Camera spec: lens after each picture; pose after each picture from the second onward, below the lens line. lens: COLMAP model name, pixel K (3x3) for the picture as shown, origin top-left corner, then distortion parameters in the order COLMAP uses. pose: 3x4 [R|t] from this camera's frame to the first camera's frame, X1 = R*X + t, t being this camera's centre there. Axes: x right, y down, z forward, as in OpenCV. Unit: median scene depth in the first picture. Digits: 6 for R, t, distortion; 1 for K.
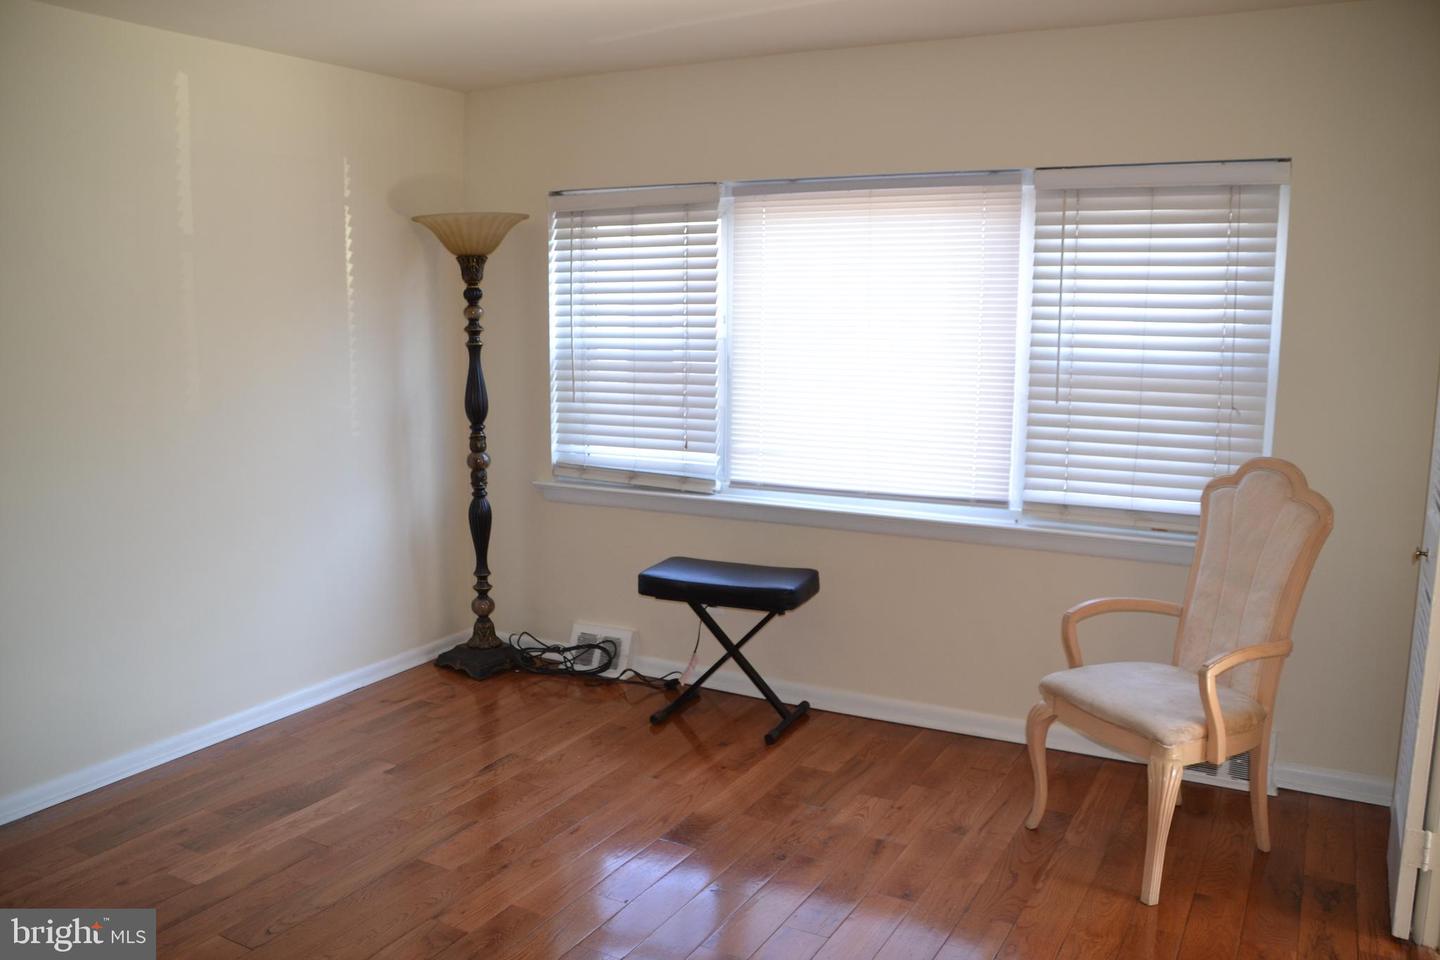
lens RADIAL K [[1142.9, 0, 720.0], [0, 1142.9, 480.0], [0, 0, 1]] dist [-0.151826, 0.004593]
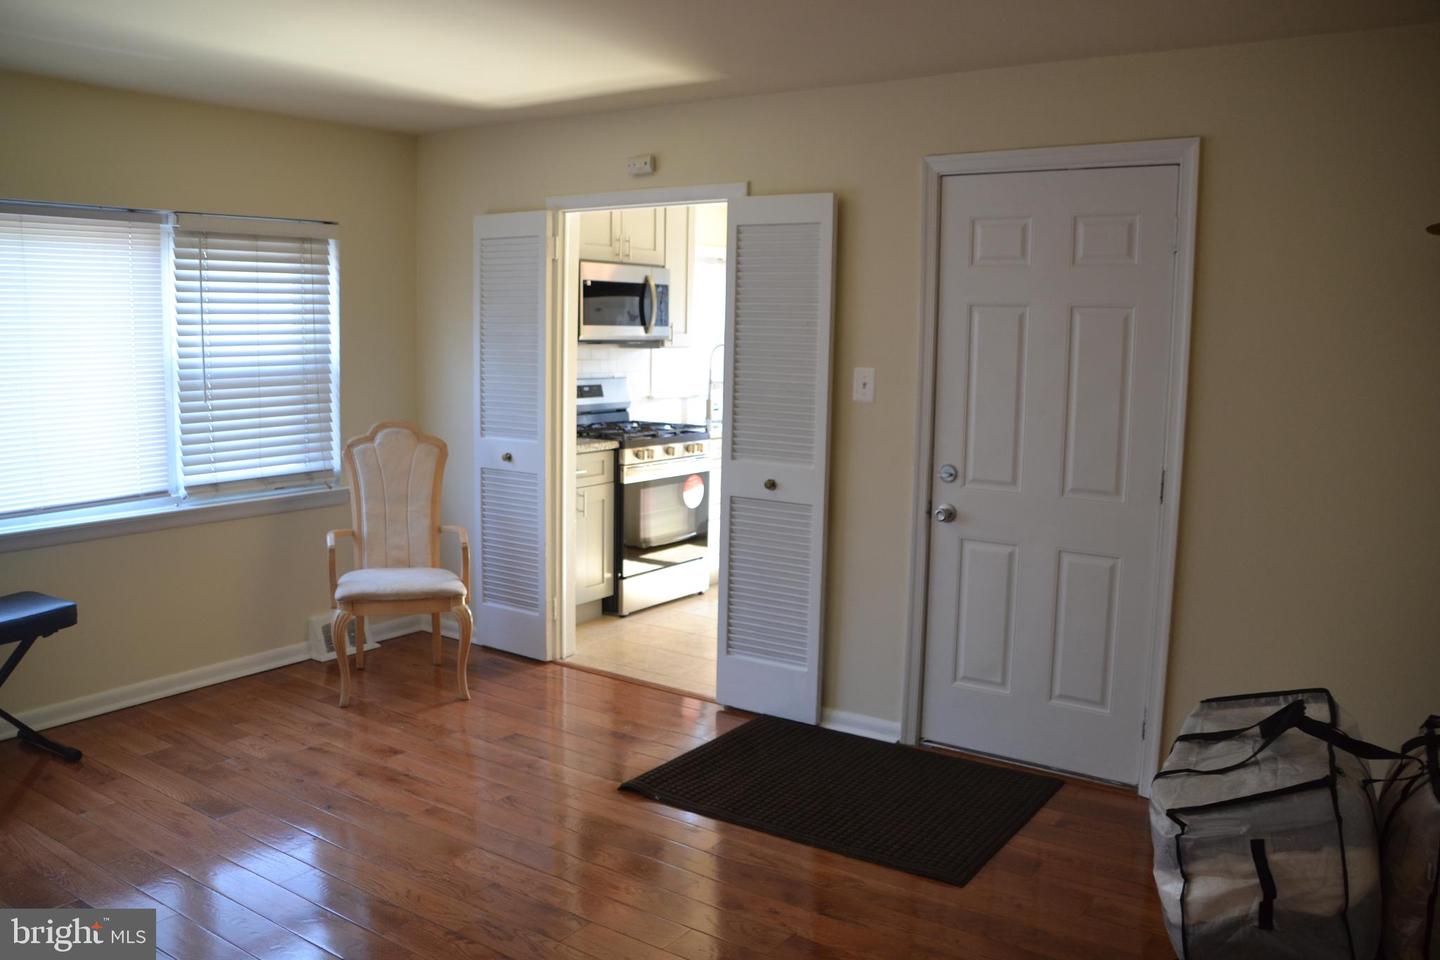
lens RADIAL K [[1142.9, 0, 720.0], [0, 1142.9, 480.0], [0, 0, 1]] dist [-0.151826, 0.004593]
pose [[0.075802, -0.122981, 0.989510, -0.889592], [0.139069, 0.983970, 0.111639, -0.042042], [-0.987377, 0.129147, 0.091690, 0.346738]]
